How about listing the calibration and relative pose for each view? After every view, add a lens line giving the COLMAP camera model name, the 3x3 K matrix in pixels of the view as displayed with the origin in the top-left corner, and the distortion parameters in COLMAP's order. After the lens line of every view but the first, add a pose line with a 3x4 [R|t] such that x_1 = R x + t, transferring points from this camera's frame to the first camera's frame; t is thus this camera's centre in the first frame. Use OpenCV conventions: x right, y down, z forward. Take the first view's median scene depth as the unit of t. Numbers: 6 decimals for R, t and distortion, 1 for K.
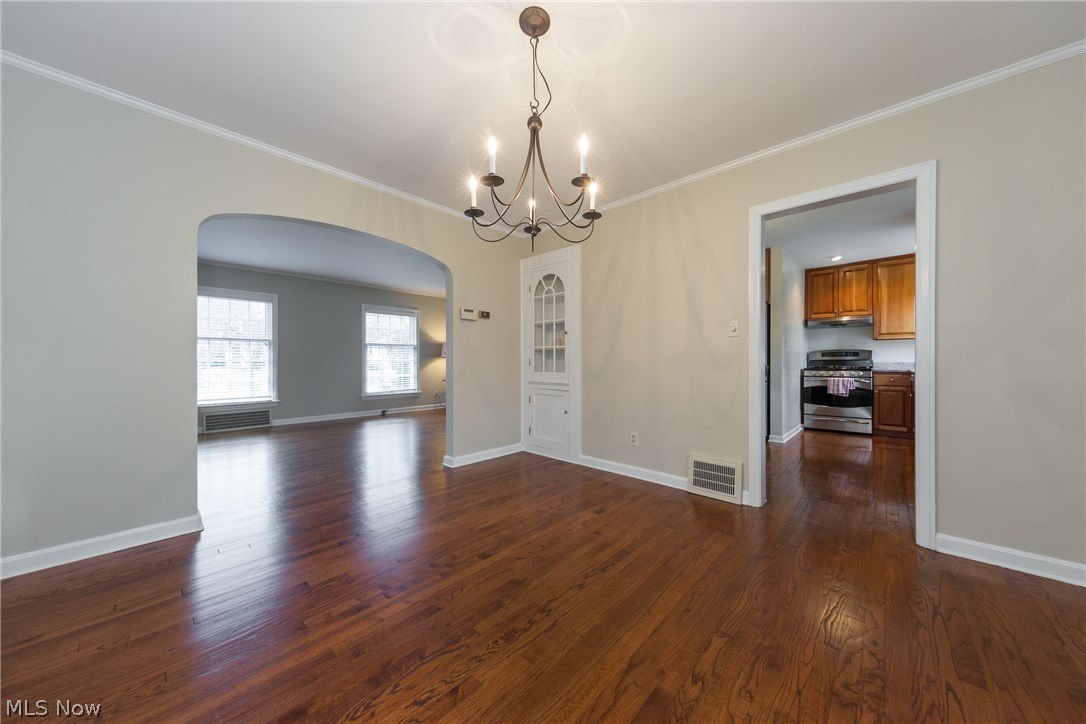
lens RADIAL K [[368.6, 0, 542.6], [0, 368.6, 362.6], [0, 0, 1]] dist [-0.001320, -0.000045]
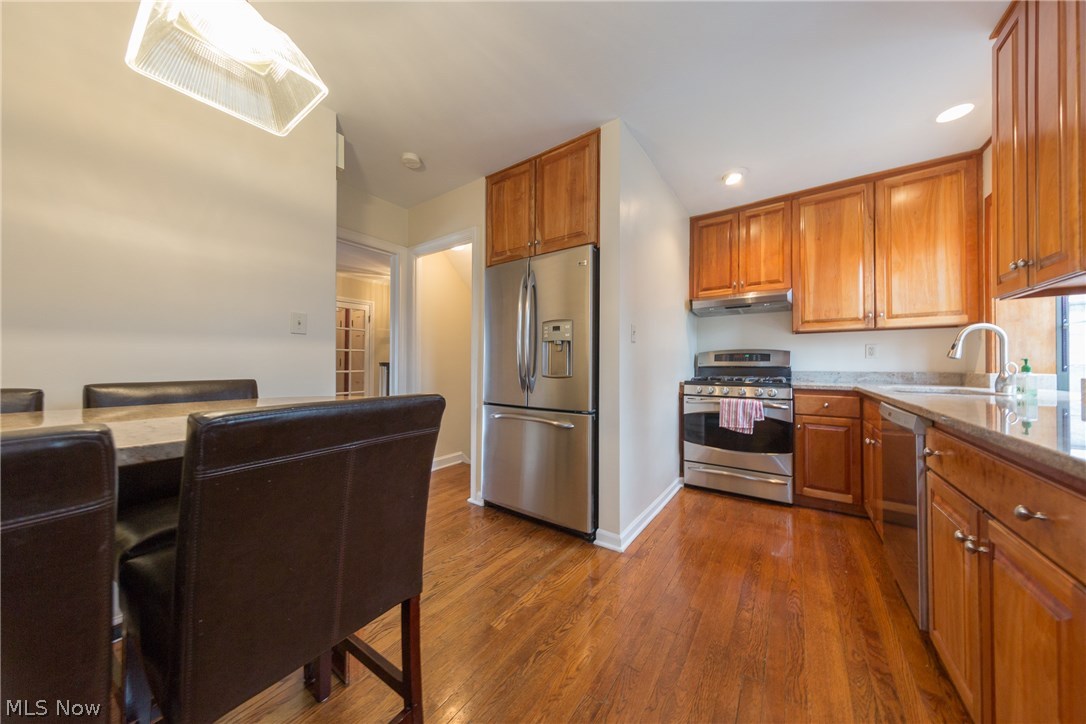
lens RADIAL K [[352.6, 0, 543.7], [0, 352.6, 361.4], [0, 0, 1]] dist [0.002156, 0.000030]
pose [[0.990282, 0.006714, 0.138914, 0.430419], [-0.005217, 0.999924, -0.011142, -0.007822], [-0.138978, 0.010309, 0.990242, 0.501502]]
